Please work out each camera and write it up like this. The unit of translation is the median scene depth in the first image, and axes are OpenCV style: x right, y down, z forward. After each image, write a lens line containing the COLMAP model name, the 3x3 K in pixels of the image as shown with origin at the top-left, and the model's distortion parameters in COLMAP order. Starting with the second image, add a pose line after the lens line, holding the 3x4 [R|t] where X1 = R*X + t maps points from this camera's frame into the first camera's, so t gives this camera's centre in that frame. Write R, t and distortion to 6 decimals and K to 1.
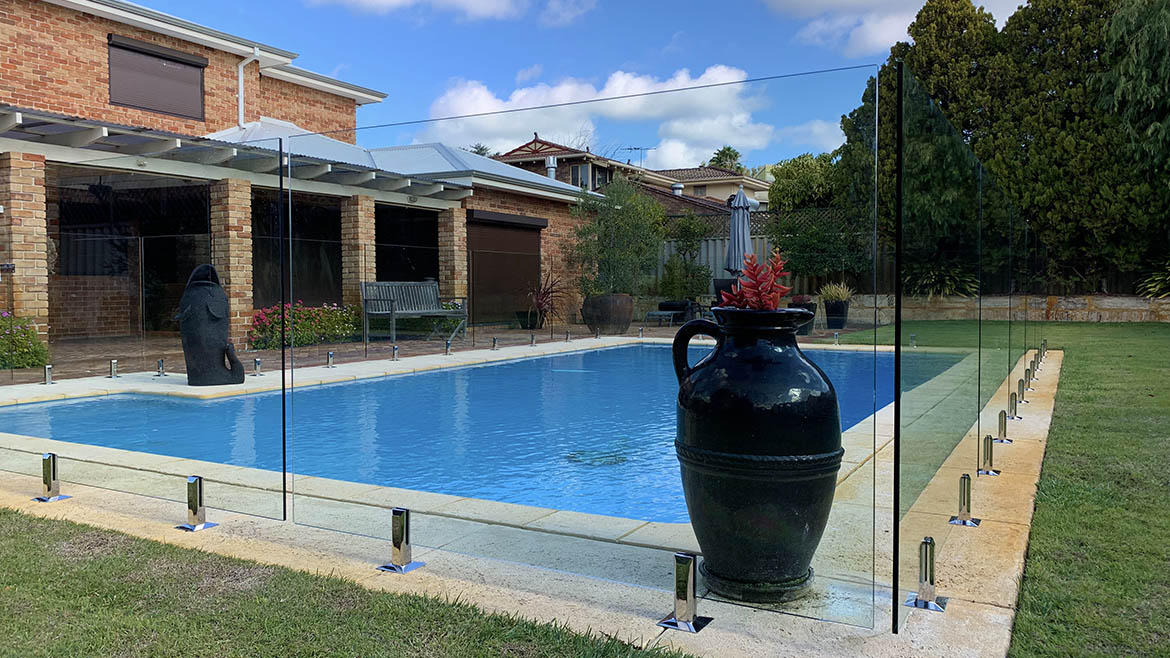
lens RADIAL K [[901.0, 0, 585.0], [0, 901.0, 329.0], [0, 0, 1]] dist [0.018340, -0.004106]
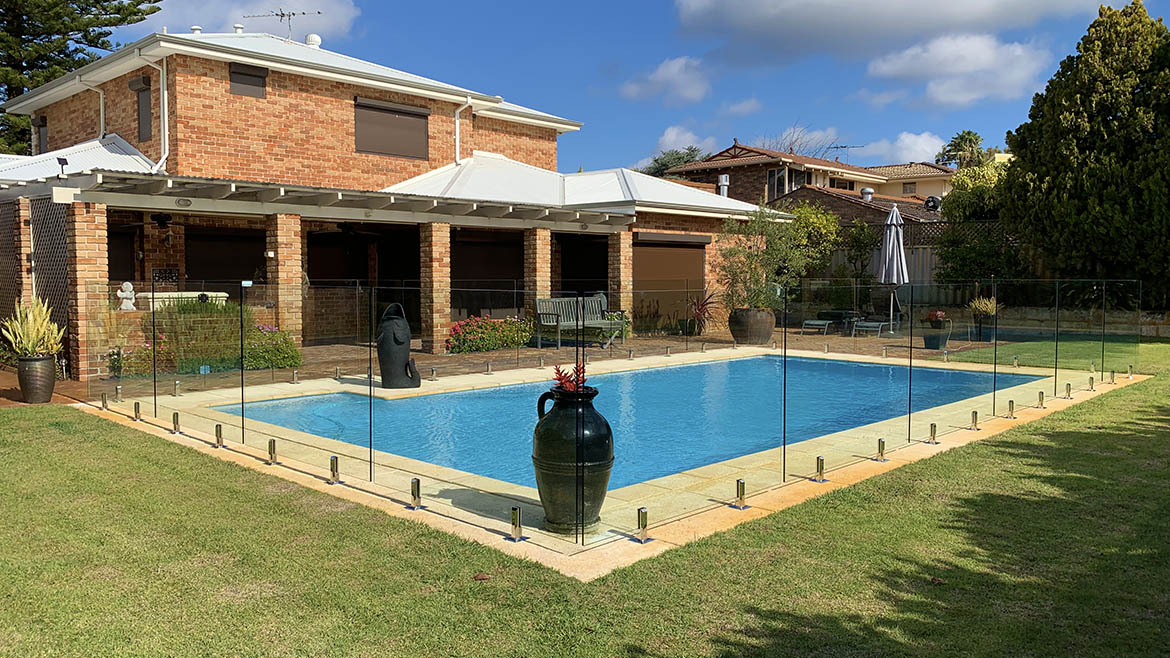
lens RADIAL K [[871.1, 0, 585.0], [0, 871.1, 329.0], [0, 0, 1]] dist [0.239441, -0.489769]
pose [[0.968491, 0.020953, -0.248165, 0.100670], [-0.017338, 0.999709, 0.016744, -0.027557], [0.248444, -0.011914, 0.968573, -0.128401]]
